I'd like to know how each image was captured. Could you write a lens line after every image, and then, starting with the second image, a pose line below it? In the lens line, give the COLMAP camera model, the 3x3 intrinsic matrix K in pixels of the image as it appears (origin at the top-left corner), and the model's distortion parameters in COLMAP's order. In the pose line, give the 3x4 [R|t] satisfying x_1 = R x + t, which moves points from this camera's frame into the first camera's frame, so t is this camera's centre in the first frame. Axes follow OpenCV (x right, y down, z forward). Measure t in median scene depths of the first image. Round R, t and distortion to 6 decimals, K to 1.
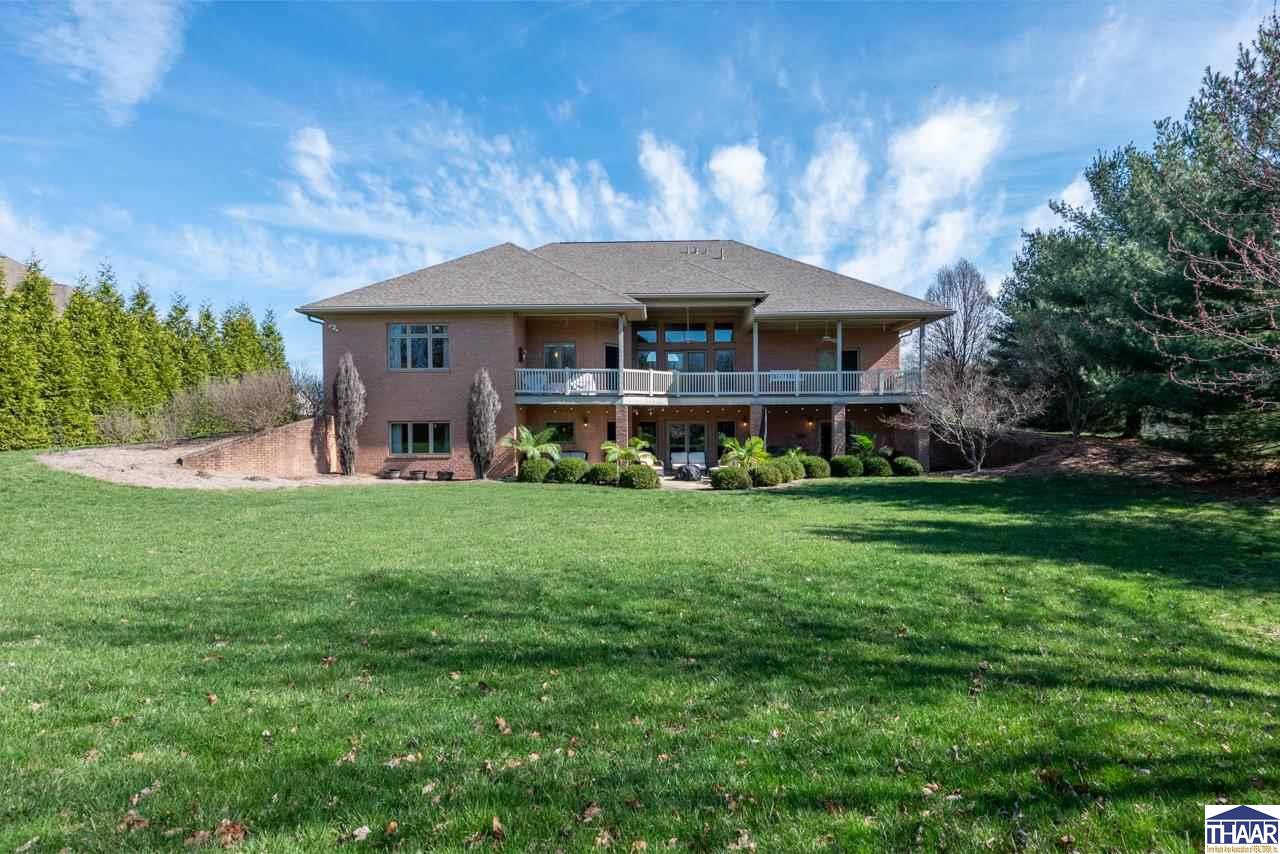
lens RADIAL K [[607.5, 0, 640.0], [0, 607.5, 427.0], [0, 0, 1]] dist [-0.019087, 0.000623]
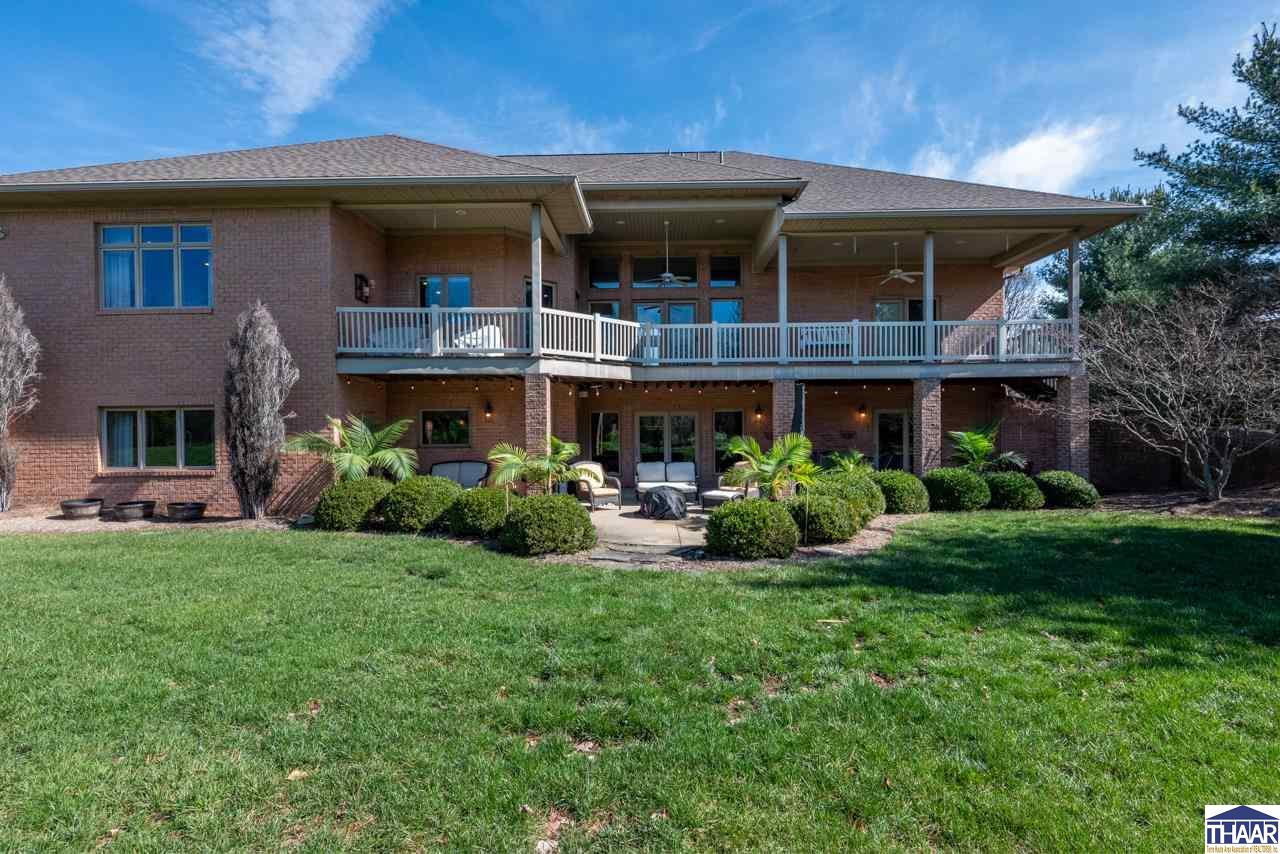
lens RADIAL K [[556.5, 0, 640.0], [0, 556.5, 427.0], [0, 0, 1]] dist [-0.000120, -0.000004]
pose [[0.999999, -0.001534, -0.000803, 0.059027], [0.001531, 0.999993, -0.003524, 0.010781], [0.000809, 0.003523, 0.999993, 0.507736]]
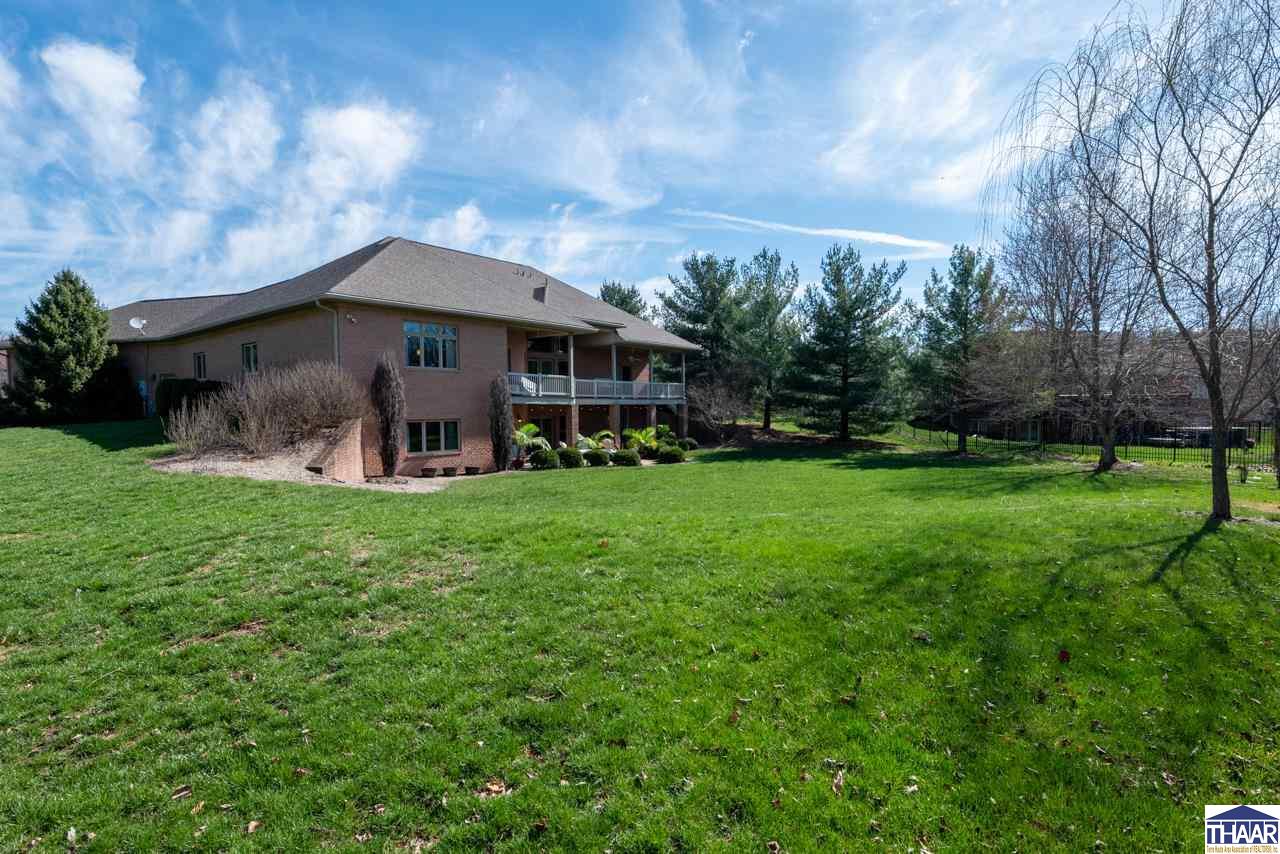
lens RADIAL K [[607.5, 0, 640.0], [0, 607.5, 427.0], [0, 0, 1]] dist [-0.019087, 0.000623]
pose [[0.623148, -0.020748, 0.781829, -0.933710], [0.005822, 0.999743, 0.021891, -0.017290], [-0.782082, -0.009090, 0.623109, 0.092433]]
